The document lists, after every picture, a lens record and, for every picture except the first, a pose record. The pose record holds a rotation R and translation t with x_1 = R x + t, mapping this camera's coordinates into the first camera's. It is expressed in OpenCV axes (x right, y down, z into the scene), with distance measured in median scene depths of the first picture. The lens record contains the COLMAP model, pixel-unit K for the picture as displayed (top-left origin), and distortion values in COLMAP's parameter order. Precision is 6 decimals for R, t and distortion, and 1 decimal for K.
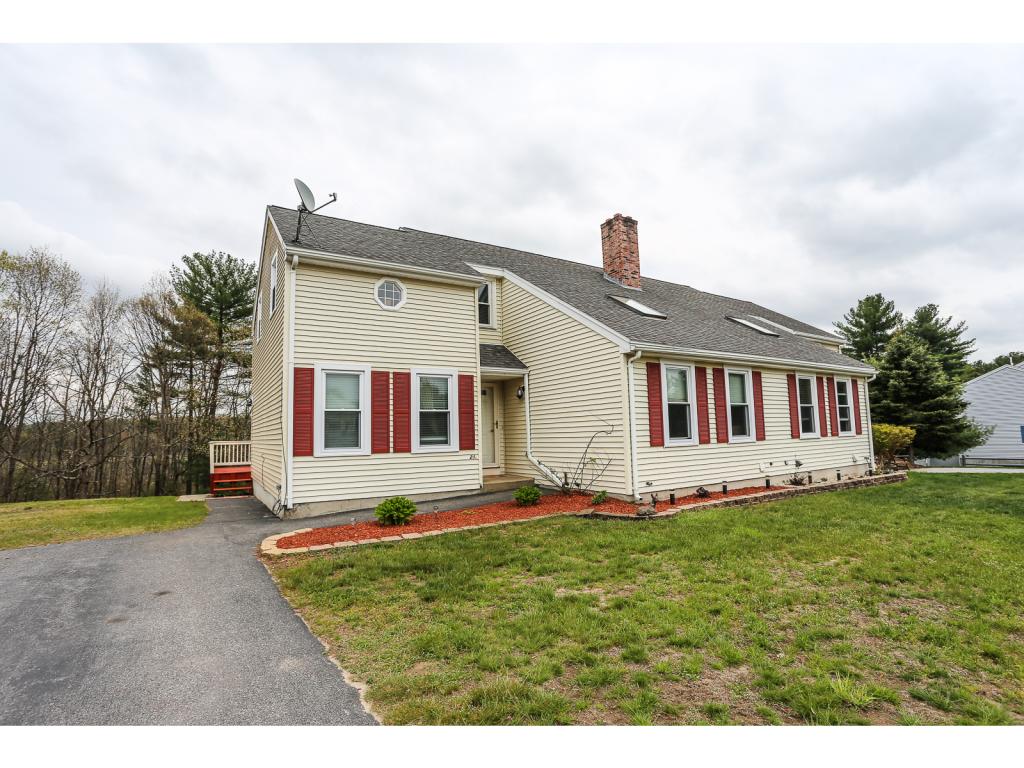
lens RADIAL K [[497.5, 0, 512.0], [0, 497.5, 384.0], [0, 0, 1]] dist [-0.070113, 0.034072]
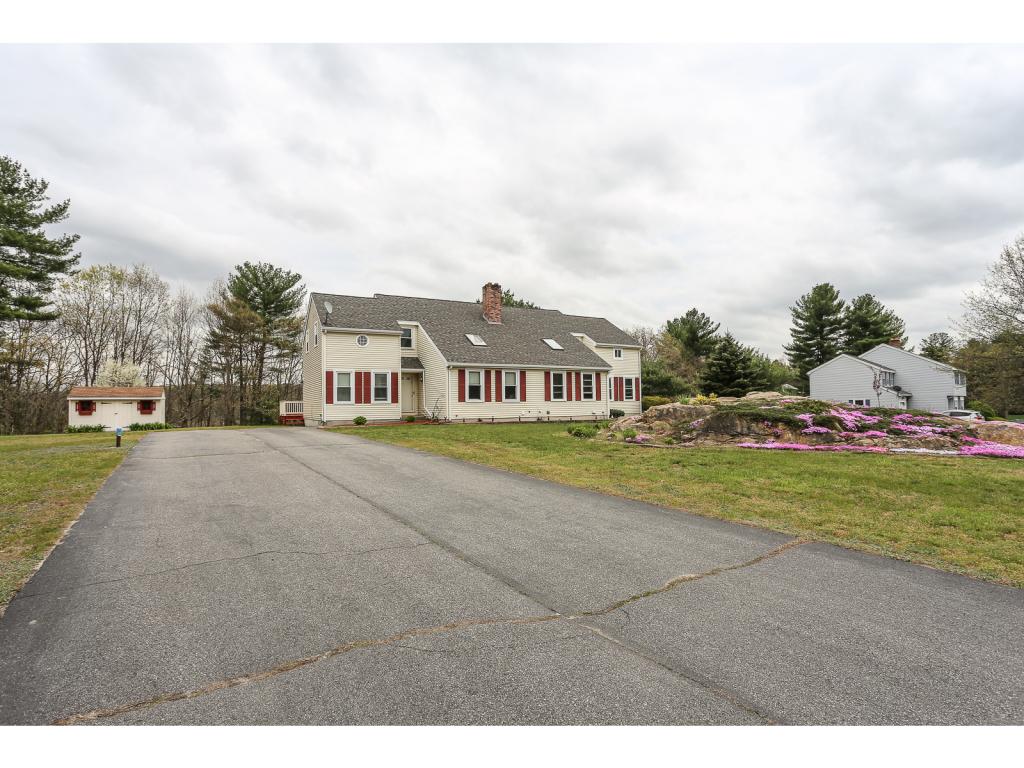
lens RADIAL K [[520.9, 0, 512.0], [0, 520.9, 384.0], [0, 0, 1]] dist [-0.074420, 0.027196]
pose [[0.998515, 0.008969, -0.053735, 0.575074], [-0.005808, 0.998259, 0.058689, -0.106016], [0.054168, -0.058290, 0.996829, -1.397333]]
